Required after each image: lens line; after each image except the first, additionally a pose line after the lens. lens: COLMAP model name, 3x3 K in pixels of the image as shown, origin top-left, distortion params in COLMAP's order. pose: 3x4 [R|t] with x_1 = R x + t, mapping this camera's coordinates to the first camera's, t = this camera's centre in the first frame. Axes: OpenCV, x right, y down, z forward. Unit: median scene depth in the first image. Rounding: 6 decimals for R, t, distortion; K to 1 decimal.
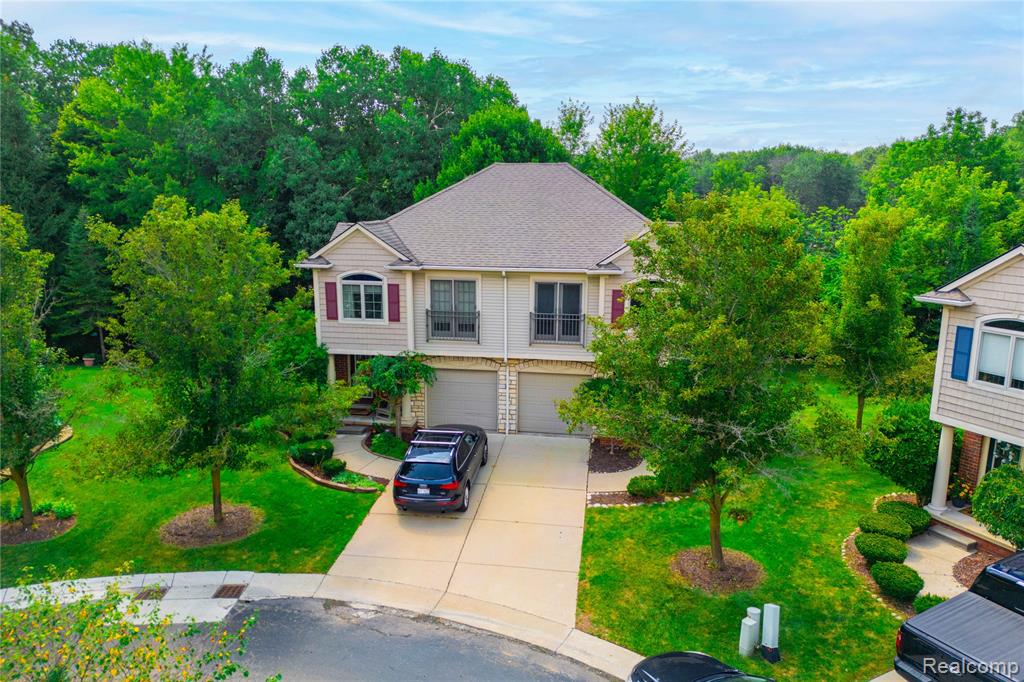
lens RADIAL K [[724.2, 0, 490.5], [0, 724.2, 340.3], [0, 0, 1]] dist [0.067042, -0.060211]
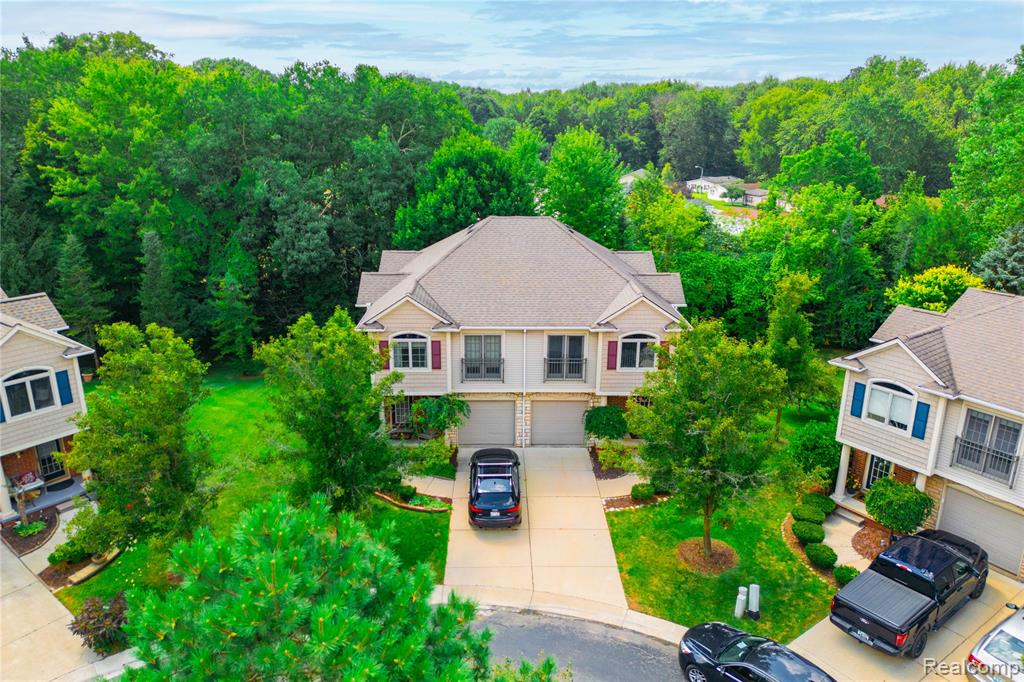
lens RADIAL K [[724.2, 0, 490.5], [0, 724.2, 340.3], [0, 0, 1]] dist [0.067042, -0.060211]
pose [[0.987400, -0.051476, 0.149639, -0.257865], [0.035979, 0.993875, 0.104486, -0.232740], [-0.154101, -0.097786, 0.983204, -0.279383]]
